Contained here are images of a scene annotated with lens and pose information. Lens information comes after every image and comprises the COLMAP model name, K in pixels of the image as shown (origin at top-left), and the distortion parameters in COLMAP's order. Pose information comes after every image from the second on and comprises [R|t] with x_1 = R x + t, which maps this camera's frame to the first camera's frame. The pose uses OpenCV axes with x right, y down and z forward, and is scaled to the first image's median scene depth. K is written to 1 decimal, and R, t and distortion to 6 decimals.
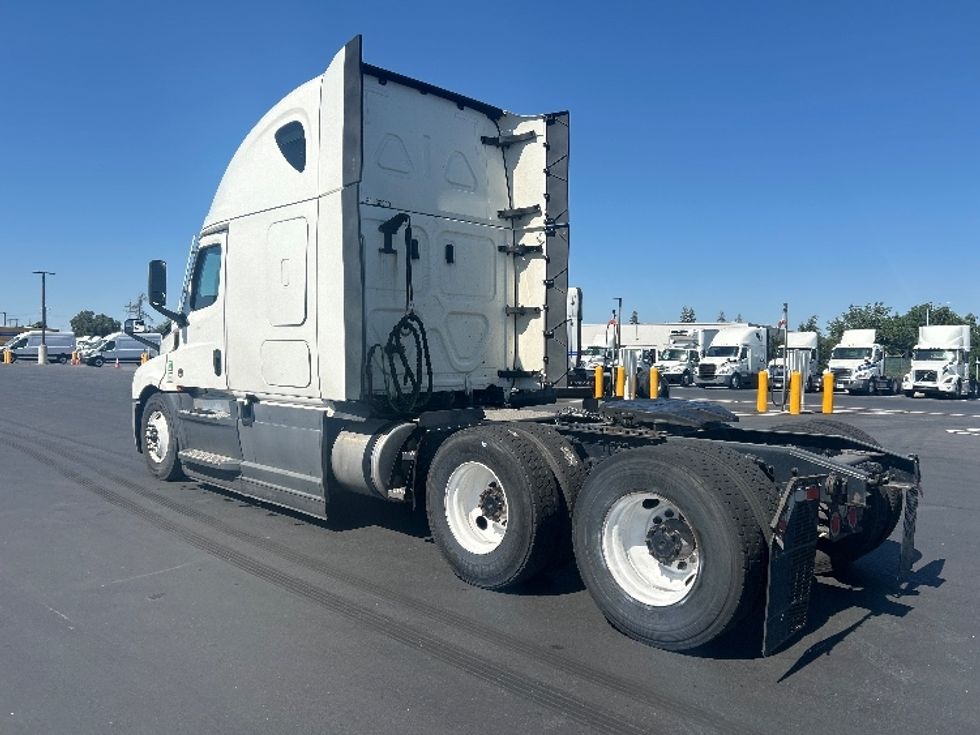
lens RADIAL K [[760.8, 0, 490.0], [0, 760.8, 367.5], [0, 0, 1]] dist [0.070488, -0.231802]
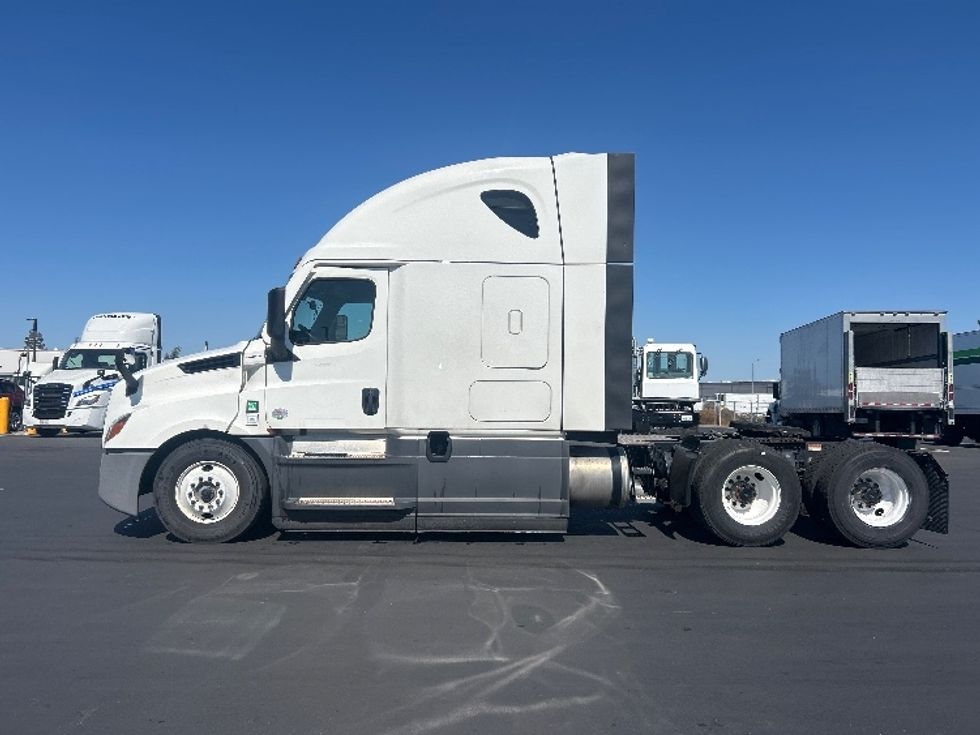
lens RADIAL K [[760.8, 0, 490.0], [0, 760.8, 367.5], [0, 0, 1]] dist [0.070488, -0.231802]
pose [[0.669312, 0.023934, 0.742596, -1.093295], [0.011396, 0.999033, -0.042470, -0.007788], [-0.742894, 0.036889, 0.668392, 0.261573]]
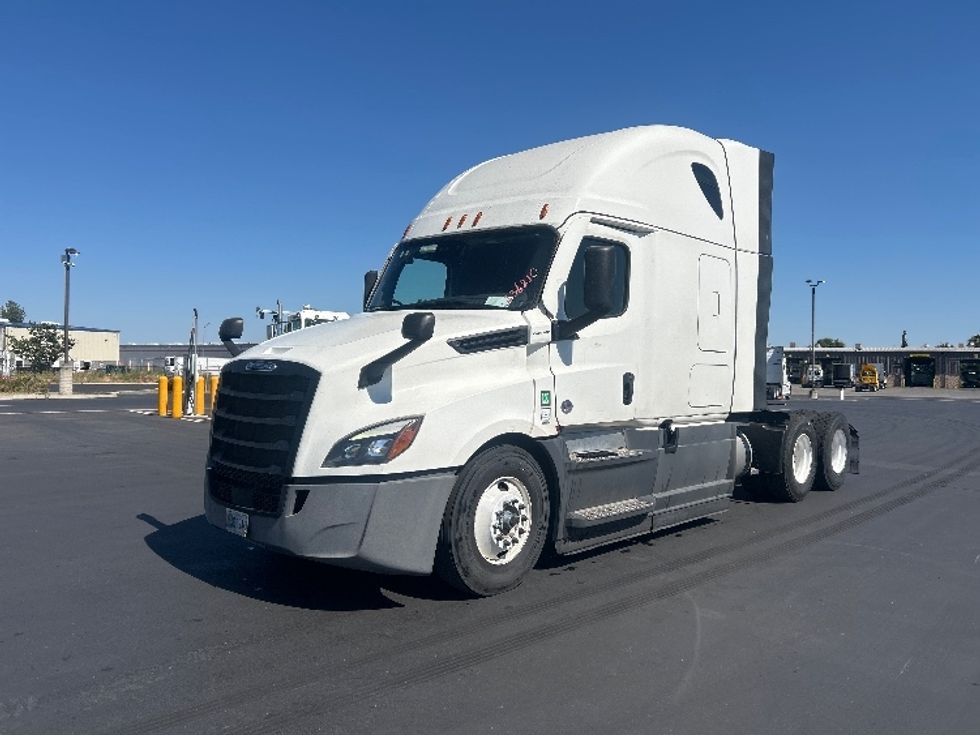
lens RADIAL K [[760.8, 0, 490.0], [0, 760.8, 367.5], [0, 0, 1]] dist [0.070488, -0.231802]
pose [[-0.034146, -0.014747, 0.999308, -1.320704], [0.008114, 0.999854, 0.015033, -0.048619], [-0.999384, 0.008621, -0.034021, 1.317985]]
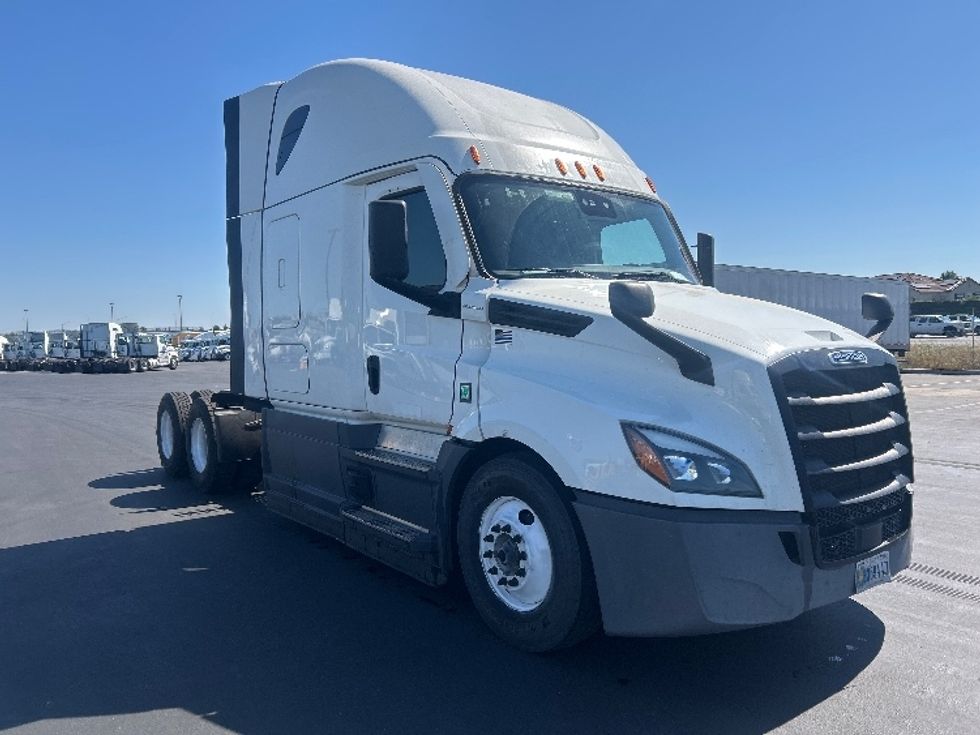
lens RADIAL K [[760.8, 0, 490.0], [0, 760.8, 367.5], [0, 0, 1]] dist [0.070488, -0.231802]
pose [[-0.993219, 0.004383, 0.116177, -0.310155], [0.012968, 0.997229, 0.073250, -0.078025], [-0.115534, 0.074260, -0.990524, 2.123492]]
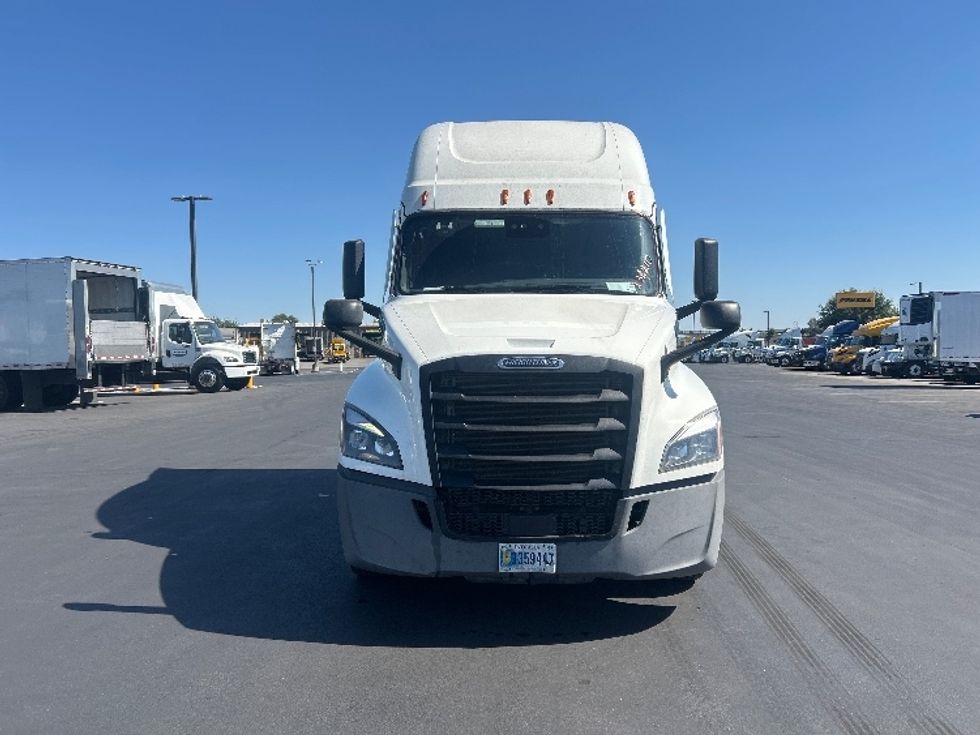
lens RADIAL K [[760.8, 0, 490.0], [0, 760.8, 367.5], [0, 0, 1]] dist [0.070488, -0.231802]
pose [[-0.690380, -0.028215, 0.722896, -0.969448], [0.019354, 0.998161, 0.057442, -0.072662], [-0.723188, 0.053648, -0.688565, 1.980519]]
